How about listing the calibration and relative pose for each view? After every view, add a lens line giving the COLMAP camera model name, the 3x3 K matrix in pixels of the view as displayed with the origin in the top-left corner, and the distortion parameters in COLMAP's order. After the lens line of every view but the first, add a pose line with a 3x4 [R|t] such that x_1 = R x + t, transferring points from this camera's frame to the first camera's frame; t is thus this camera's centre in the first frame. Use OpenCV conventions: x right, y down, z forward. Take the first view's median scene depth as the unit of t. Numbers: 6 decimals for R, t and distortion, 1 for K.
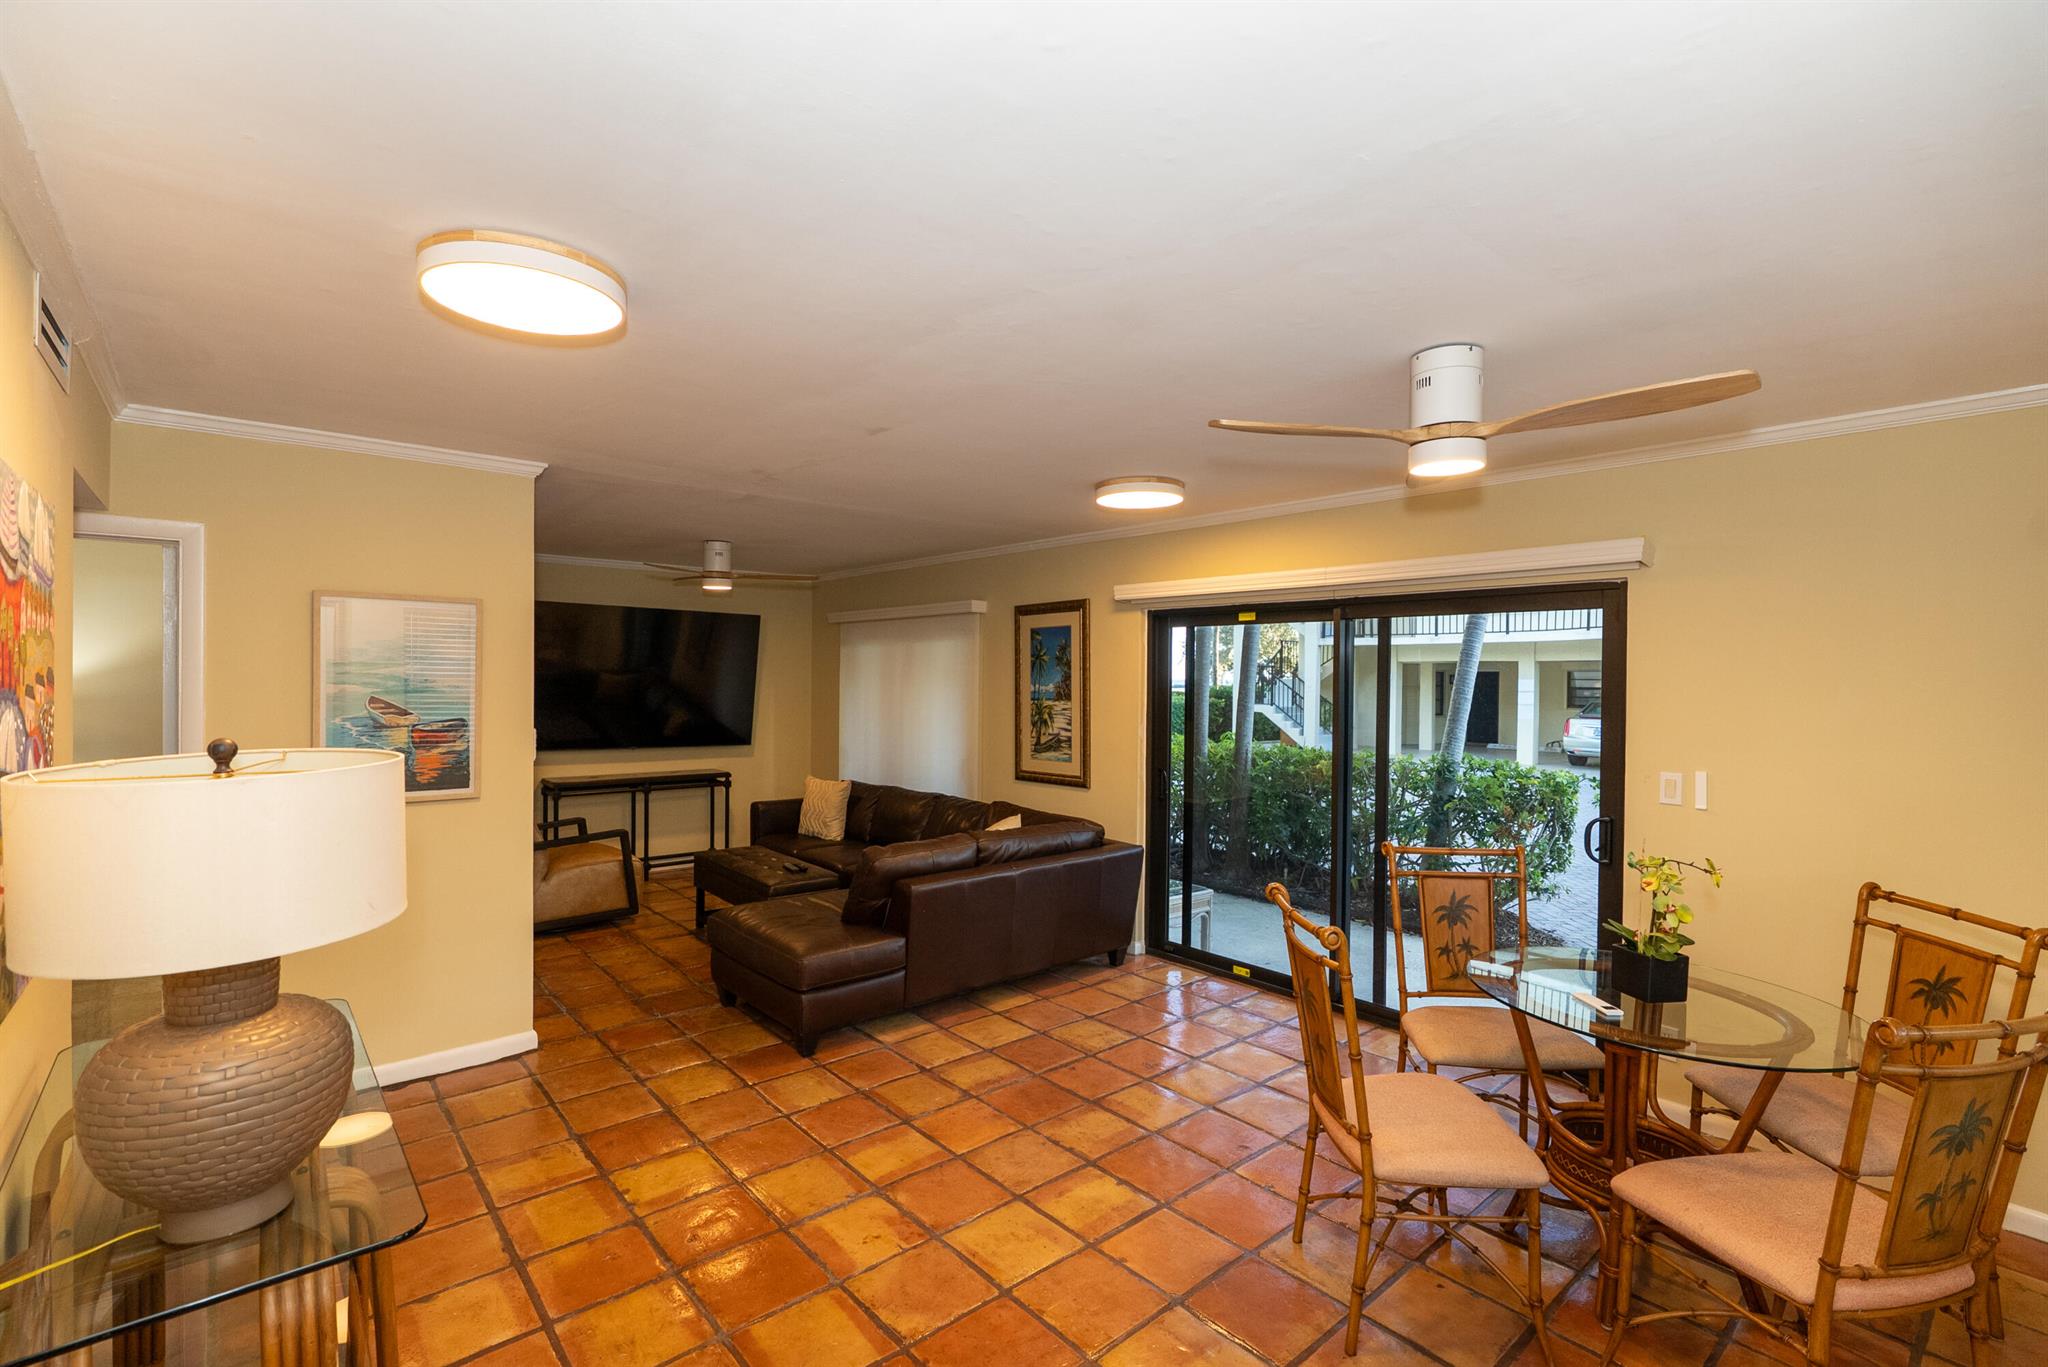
lens RADIAL K [[943.9, 0, 1011.0], [0, 943.9, 684.1], [0, 0, 1]] dist [-0.011920, 0.004712]
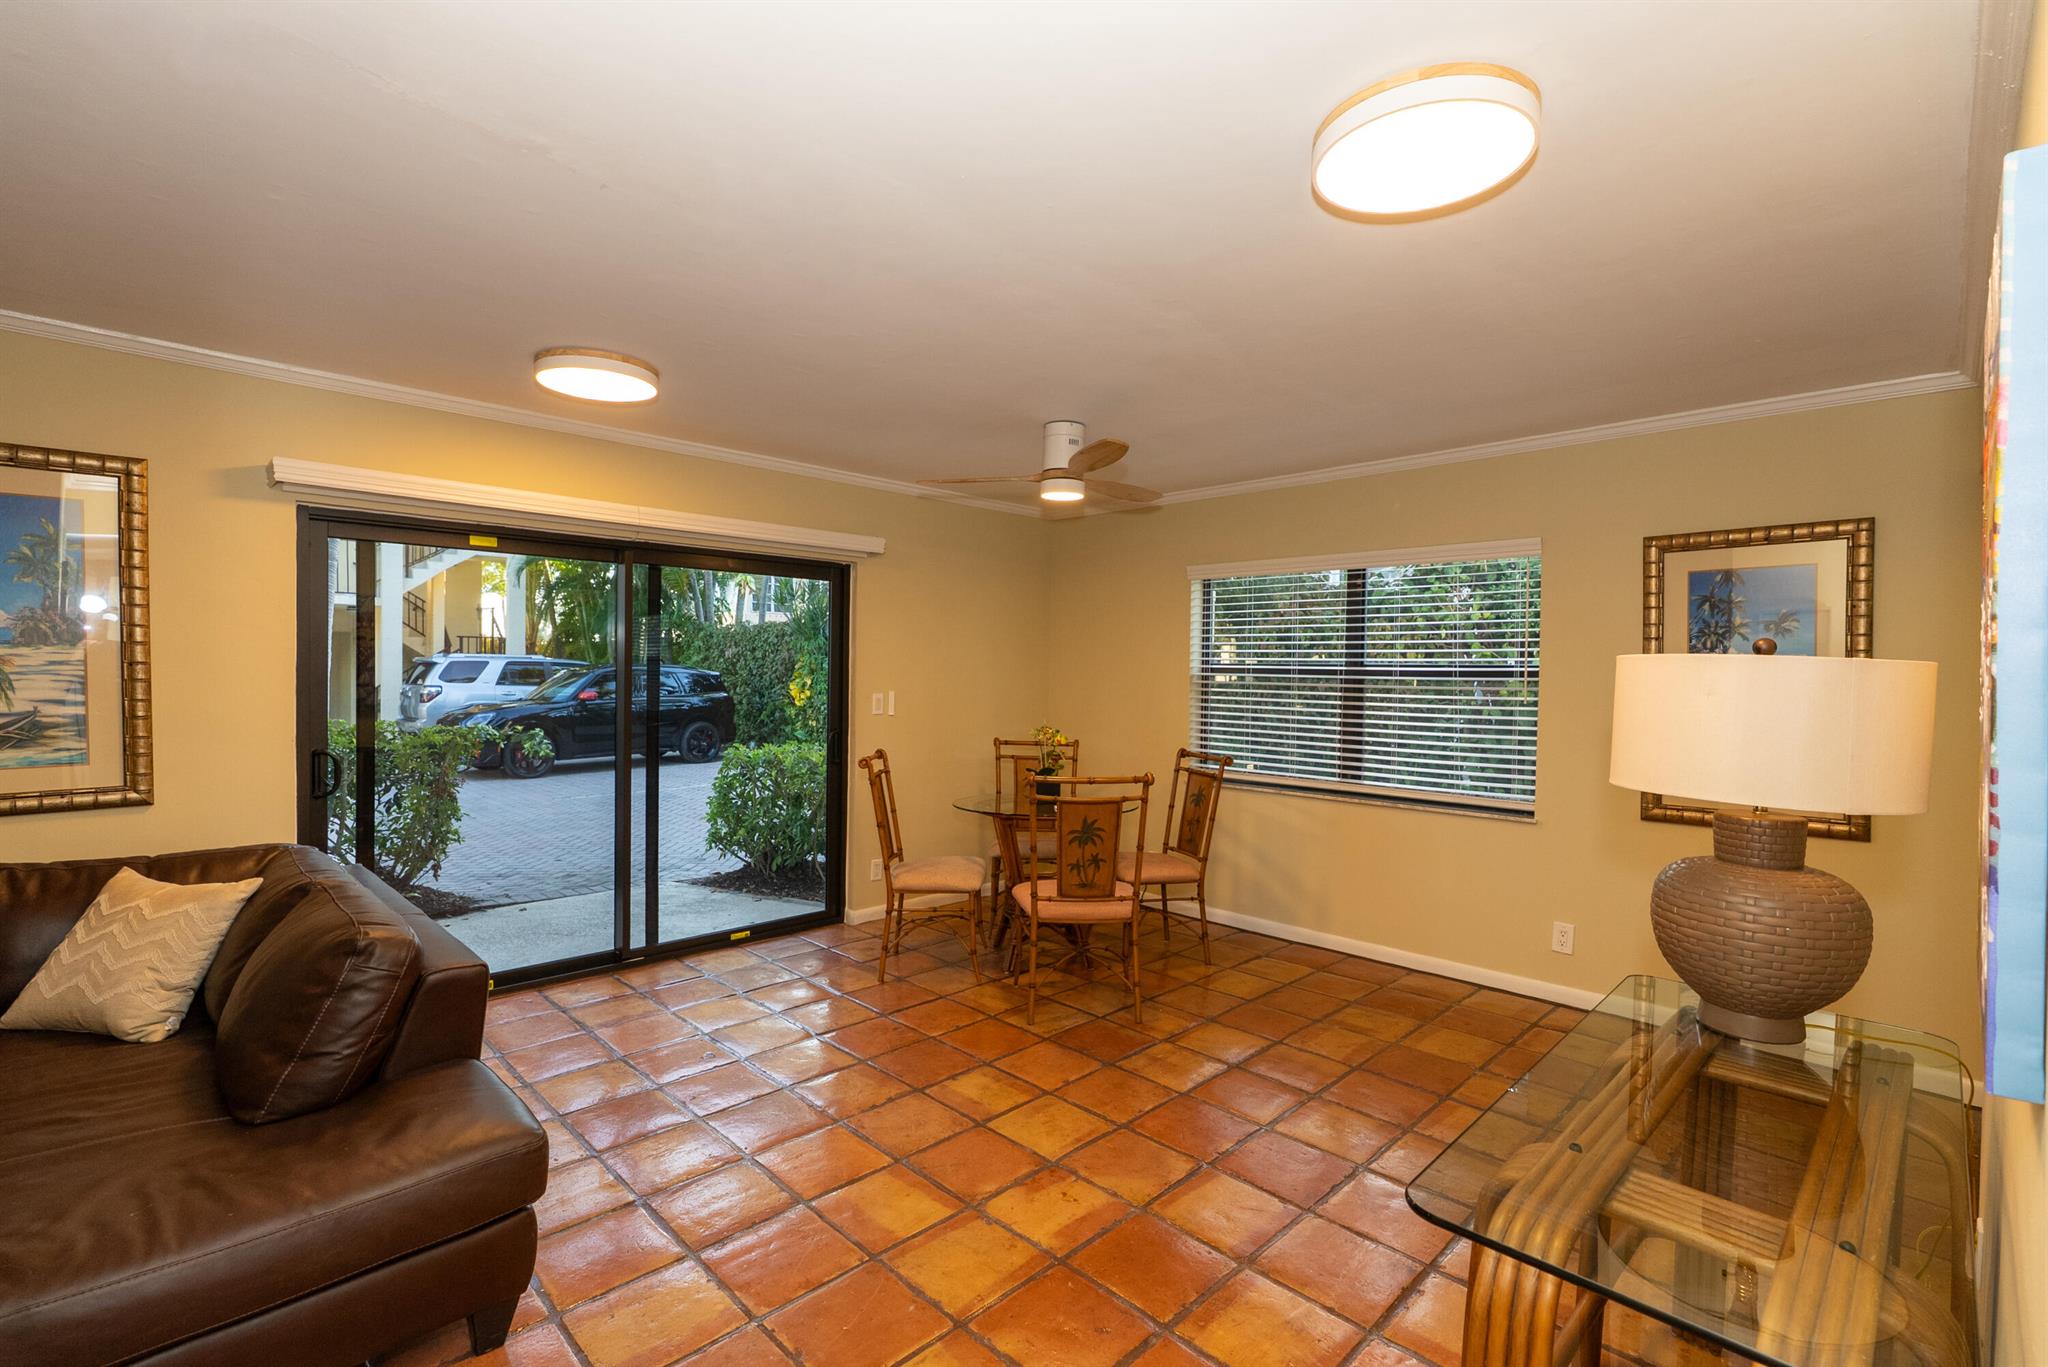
lens RADIAL K [[943.9, 0, 1032.5], [0, 943.9, 677.1], [0, 0, 1]] dist [-0.011920, 0.004712]
pose [[-0.092066, -0.021124, 0.995529, -0.678611], [-0.007205, 0.999763, 0.020547, 0.027457], [-0.995727, -0.005281, -0.092197, 0.706282]]
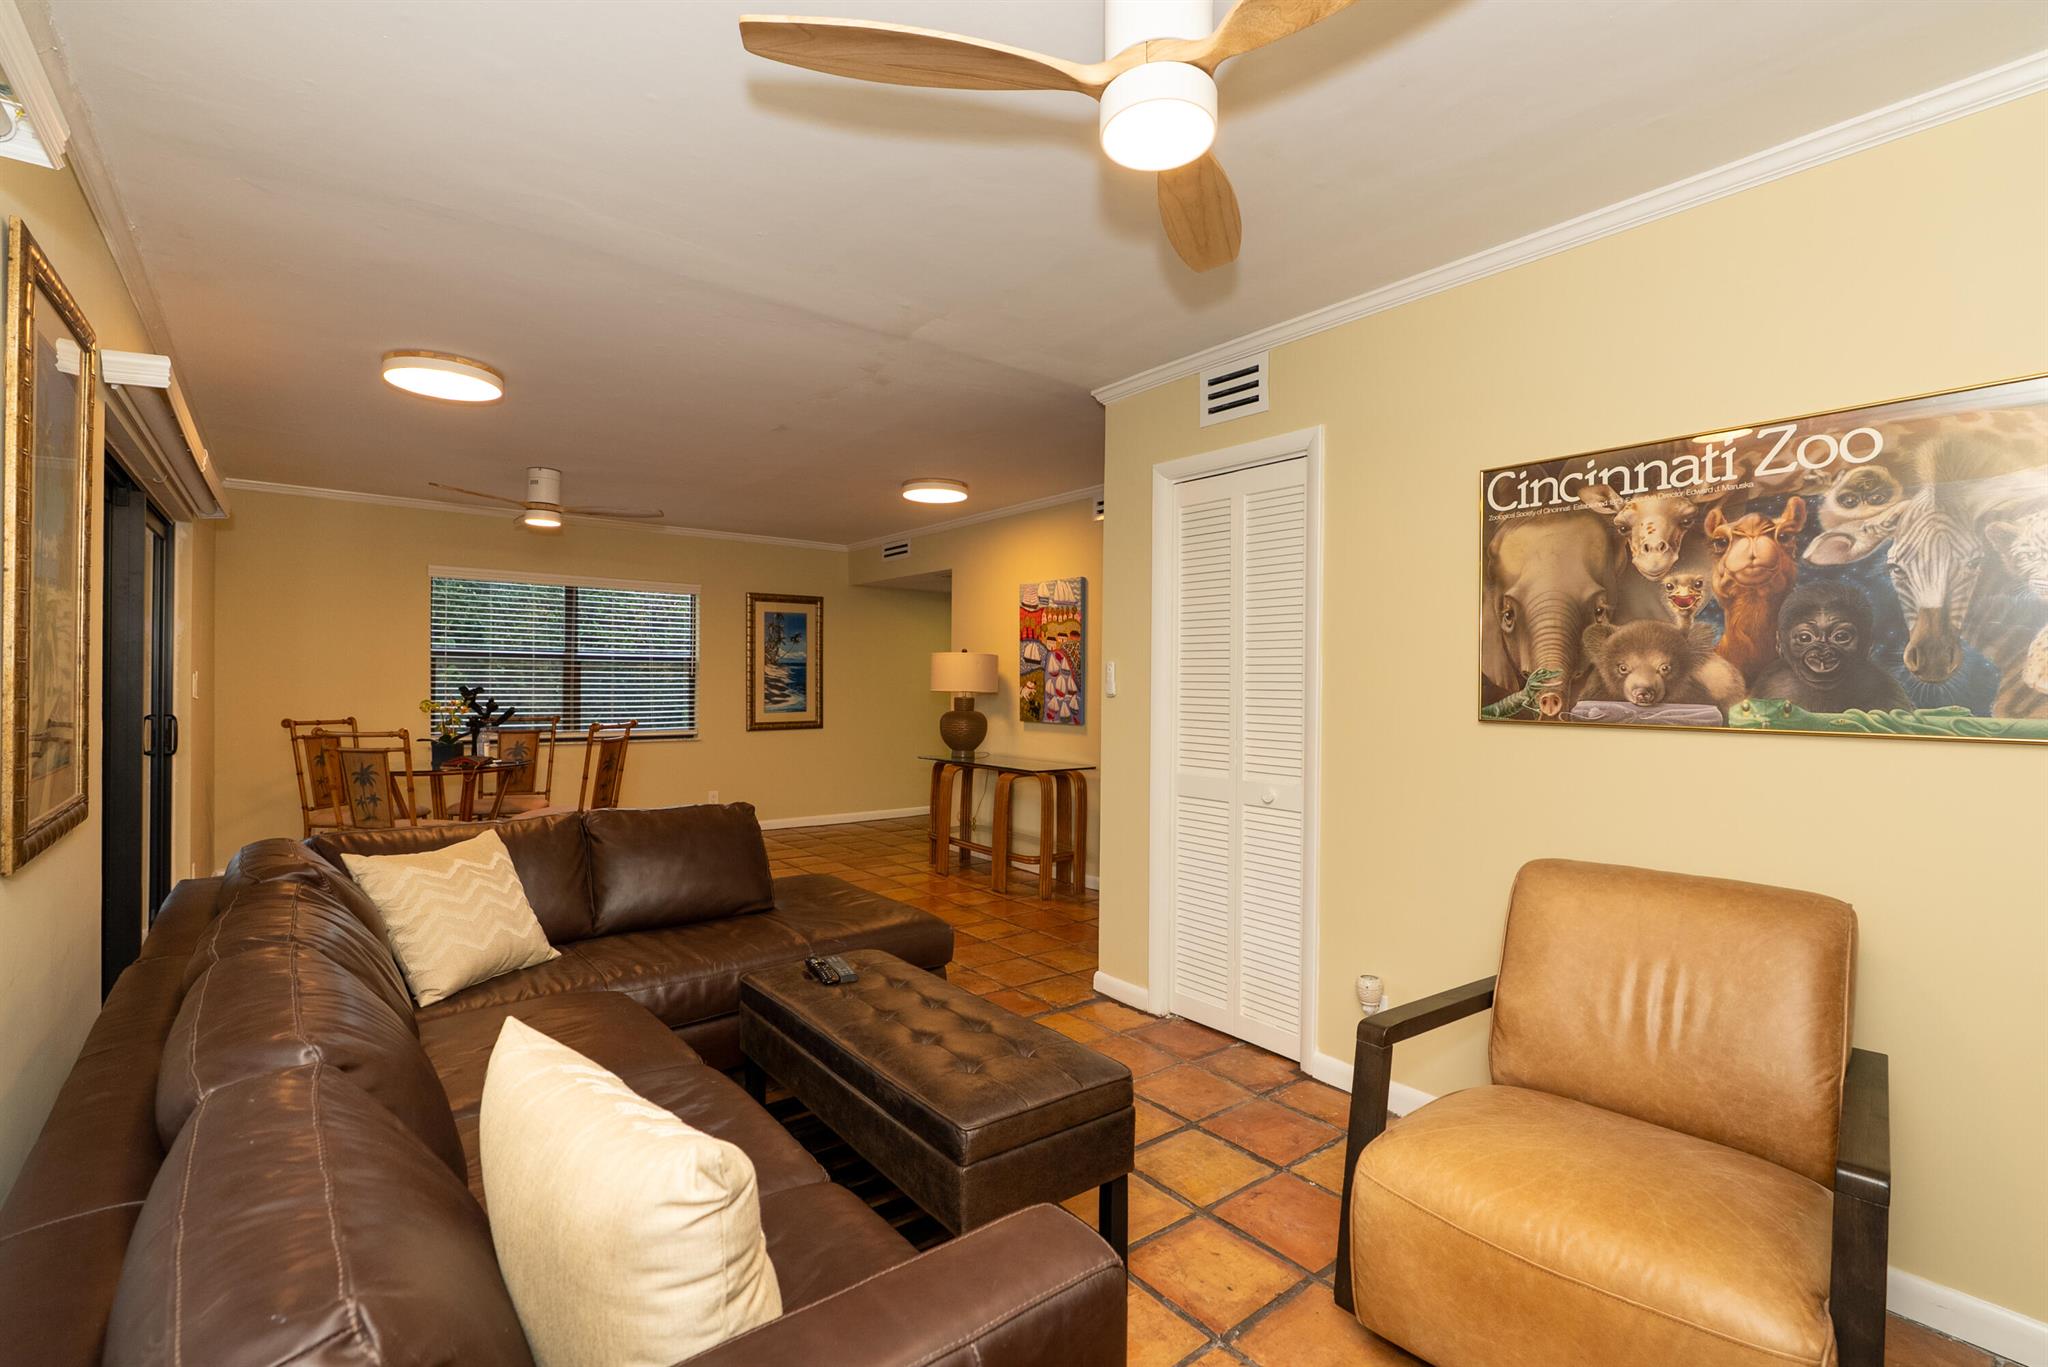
lens RADIAL K [[943.9, 0, 1024.8], [0, 943.9, 685.2], [0, 0, 1]] dist [-0.011920, 0.004712]
pose [[-0.998400, -0.018280, 0.053518, -0.459036], [-0.017599, 0.999758, 0.013176, 0.056365], [-0.053746, 0.012213, -0.998480, 1.851628]]
